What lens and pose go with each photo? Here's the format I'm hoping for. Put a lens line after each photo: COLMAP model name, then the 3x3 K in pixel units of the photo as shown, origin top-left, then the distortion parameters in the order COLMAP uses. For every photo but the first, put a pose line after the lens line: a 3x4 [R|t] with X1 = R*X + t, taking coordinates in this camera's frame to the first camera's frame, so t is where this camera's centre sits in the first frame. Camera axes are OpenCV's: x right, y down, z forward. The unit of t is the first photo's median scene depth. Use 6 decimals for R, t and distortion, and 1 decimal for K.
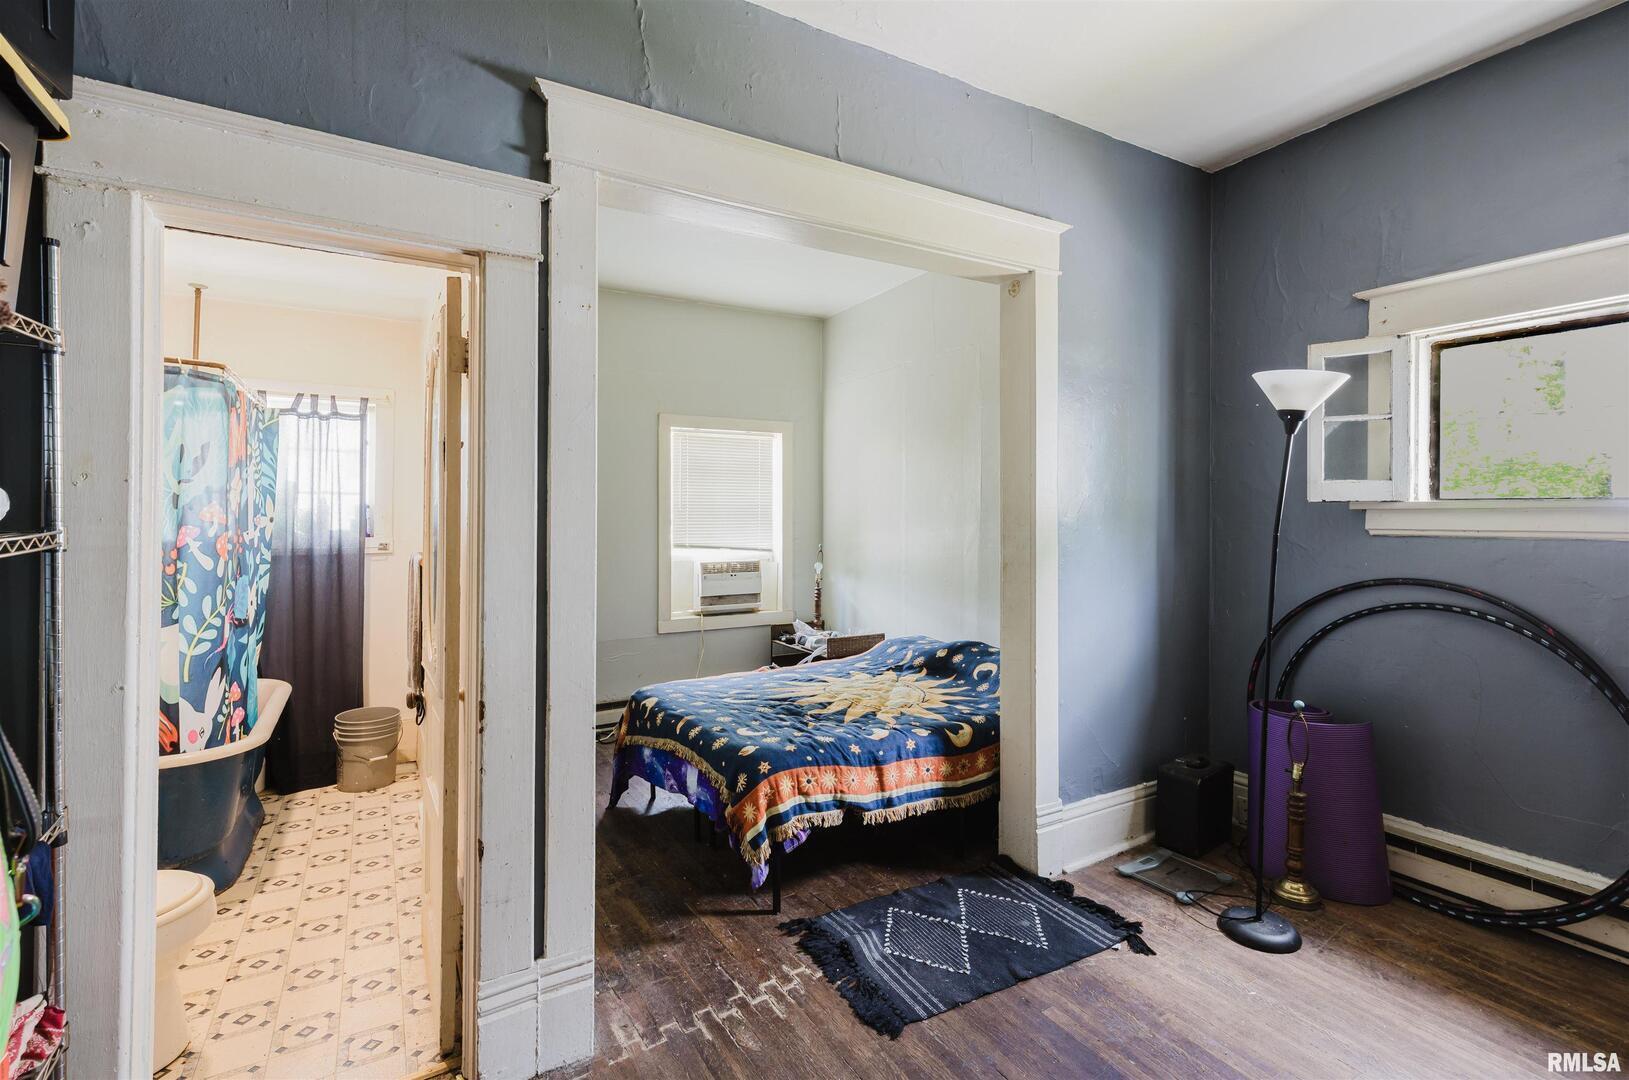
lens RADIAL K [[752.9, 0, 798.7], [0, 752.9, 501.7], [0, 0, 1]] dist [0.001351, 0.000310]
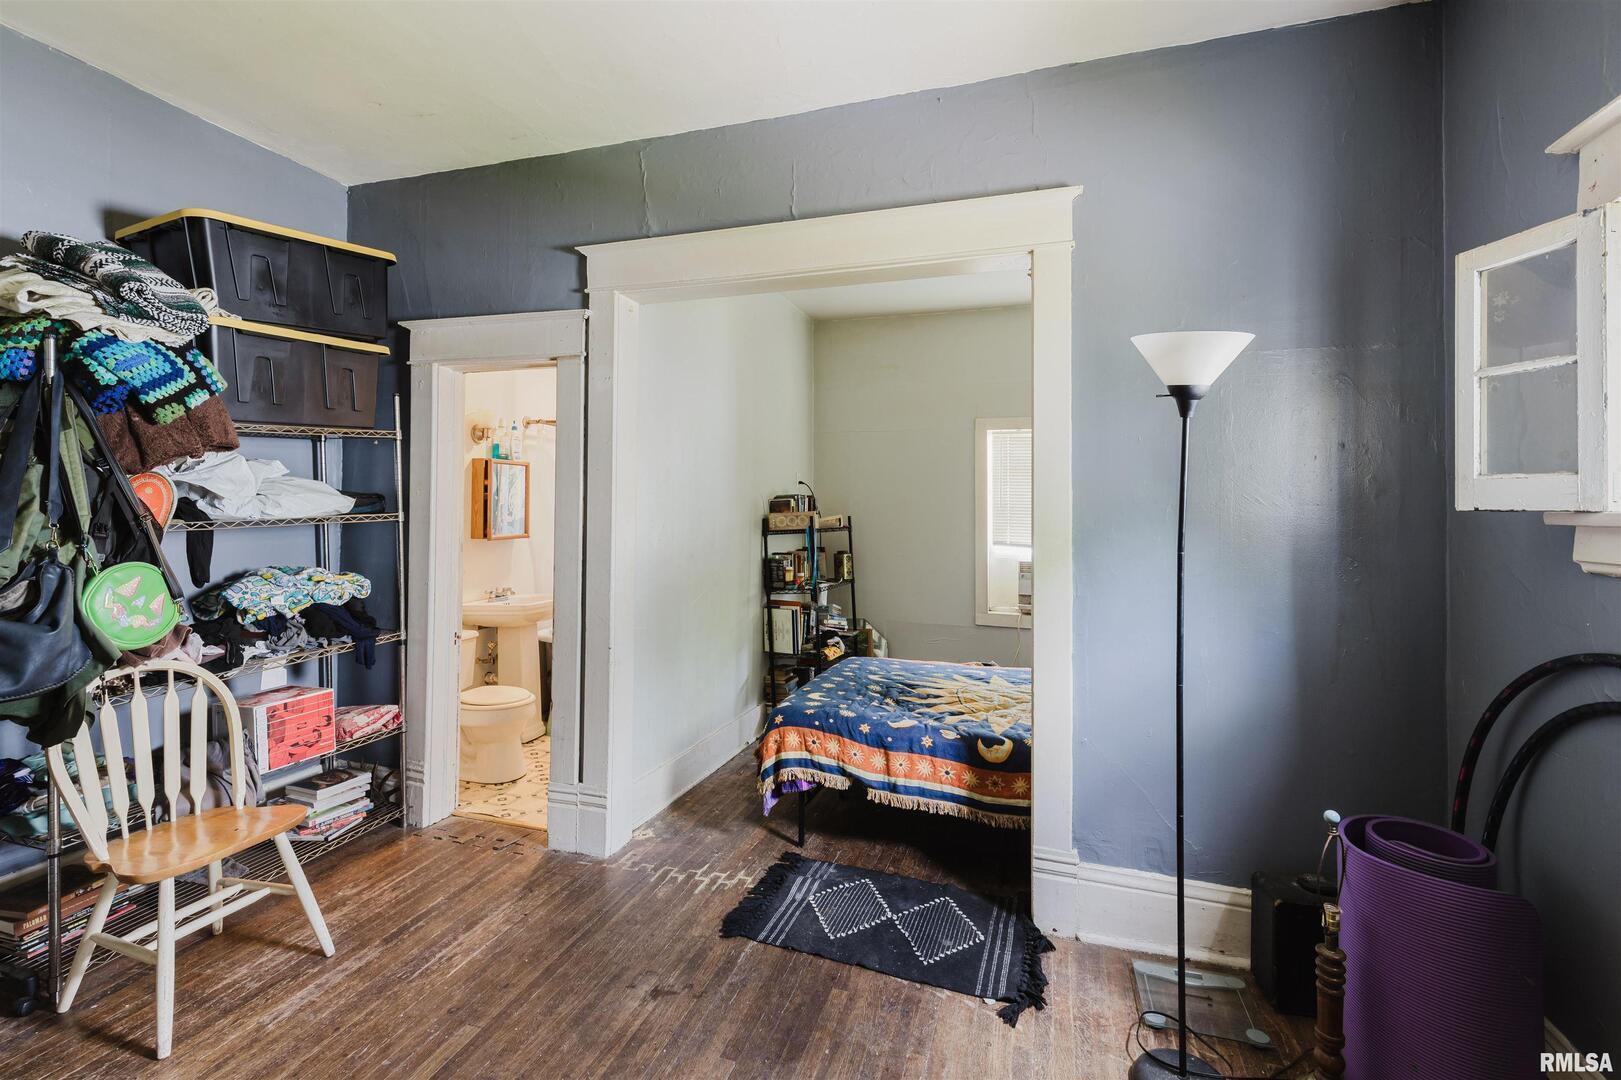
lens RADIAL K [[749.2, 0, 798.2], [0, 749.2, 489.5], [0, 0, 1]] dist [0.001351, 0.000310]
pose [[0.647909, -0.005322, -0.761699, 0.857539], [-0.002955, 0.999950, -0.009501, -0.010506], [0.761712, 0.008407, 0.647861, 0.214888]]
